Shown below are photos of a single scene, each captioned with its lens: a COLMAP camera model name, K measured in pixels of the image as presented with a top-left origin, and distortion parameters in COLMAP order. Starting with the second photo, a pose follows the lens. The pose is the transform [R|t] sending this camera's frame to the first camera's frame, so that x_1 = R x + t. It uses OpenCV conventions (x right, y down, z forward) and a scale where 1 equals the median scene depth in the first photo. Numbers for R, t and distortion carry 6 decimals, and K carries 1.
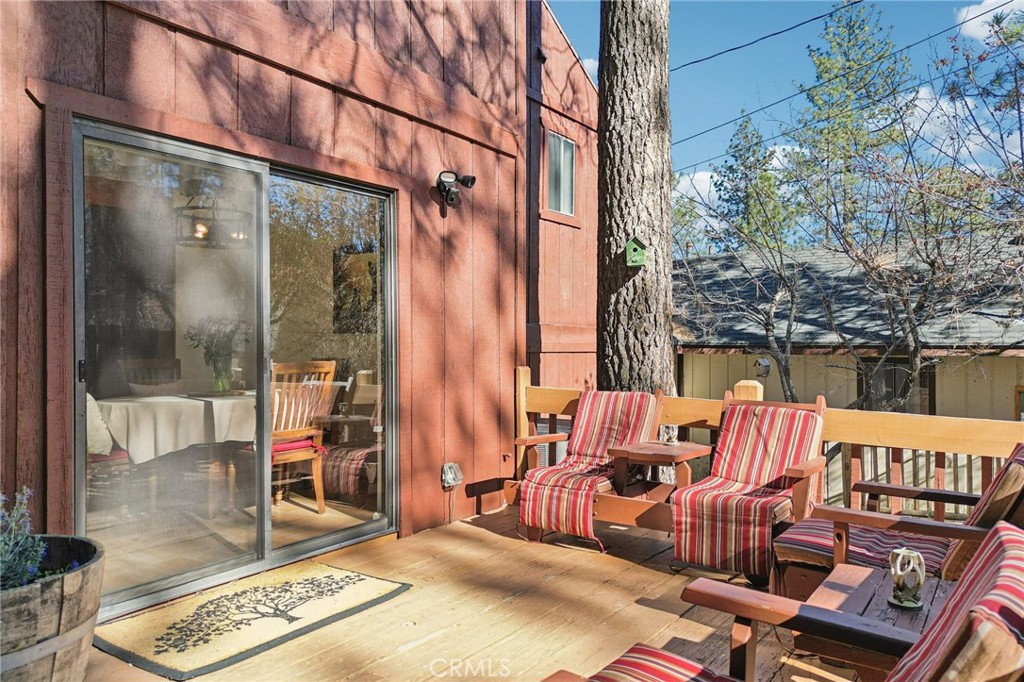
lens RADIAL K [[713.9, 0, 512.0], [0, 713.9, 341.0], [0, 0, 1]] dist [0.028861, 0.002816]
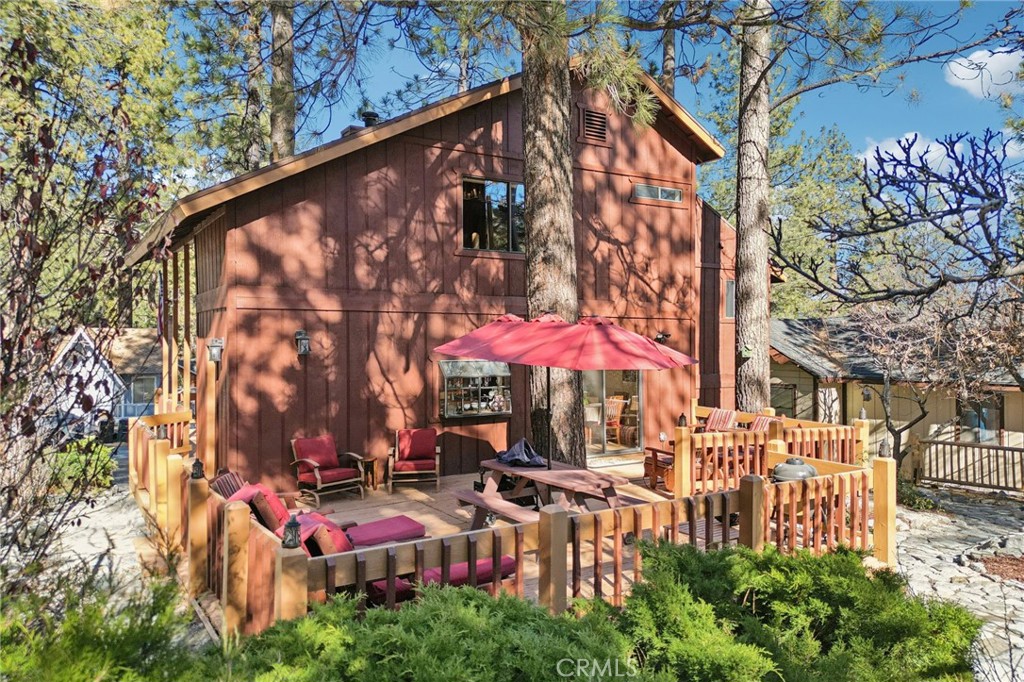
lens RADIAL K [[729.0, 0, 512.0], [0, 729.0, 341.0], [0, 0, 1]] dist [0.124409, 0.000778]
pose [[0.926930, -0.003227, -0.375220, 0.353765], [0.005357, 0.999975, 0.004633, -0.166428], [0.375195, -0.006305, 0.926924, -1.520411]]
